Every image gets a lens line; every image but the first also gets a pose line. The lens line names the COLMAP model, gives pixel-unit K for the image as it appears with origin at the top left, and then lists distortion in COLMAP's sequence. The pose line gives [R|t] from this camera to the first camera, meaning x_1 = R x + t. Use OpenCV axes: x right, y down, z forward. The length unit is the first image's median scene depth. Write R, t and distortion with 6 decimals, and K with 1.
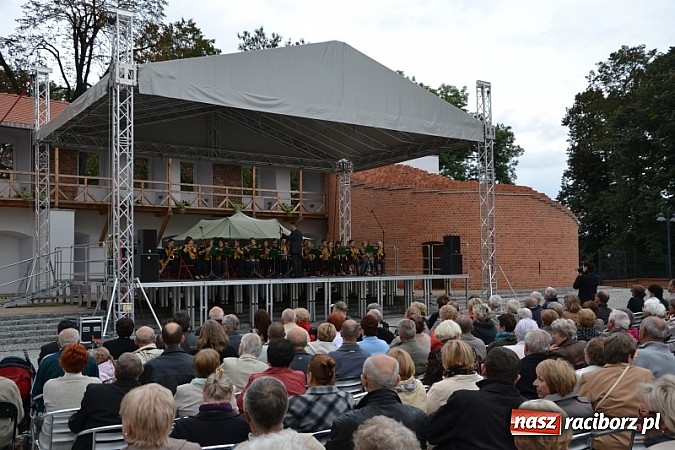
lens RADIAL K [[688.4, 0, 337.5], [0, 688.4, 225.0], [0, 0, 1]] dist [-0.019341, 0.161367]
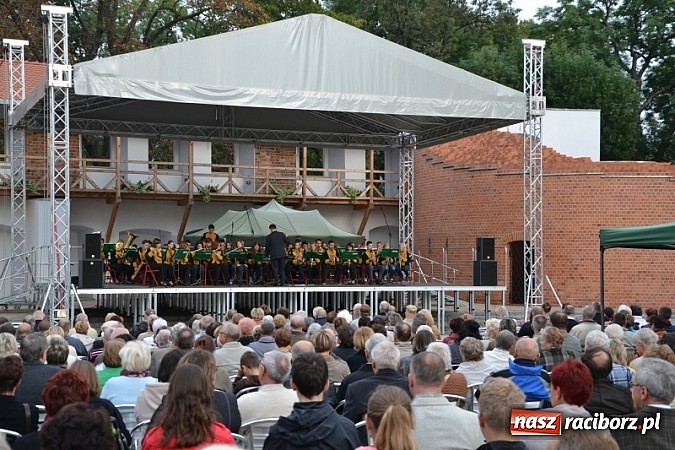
lens RADIAL K [[1185.3, 0, 337.5], [0, 1185.3, 225.0], [0, 0, 1]] dist [0.317417, 0.071491]
pose [[0.965492, 0.008310, -0.260298, 0.289555], [-0.000065, 0.999498, 0.031669, -0.034642], [0.260431, -0.030560, 0.965009, -0.310797]]
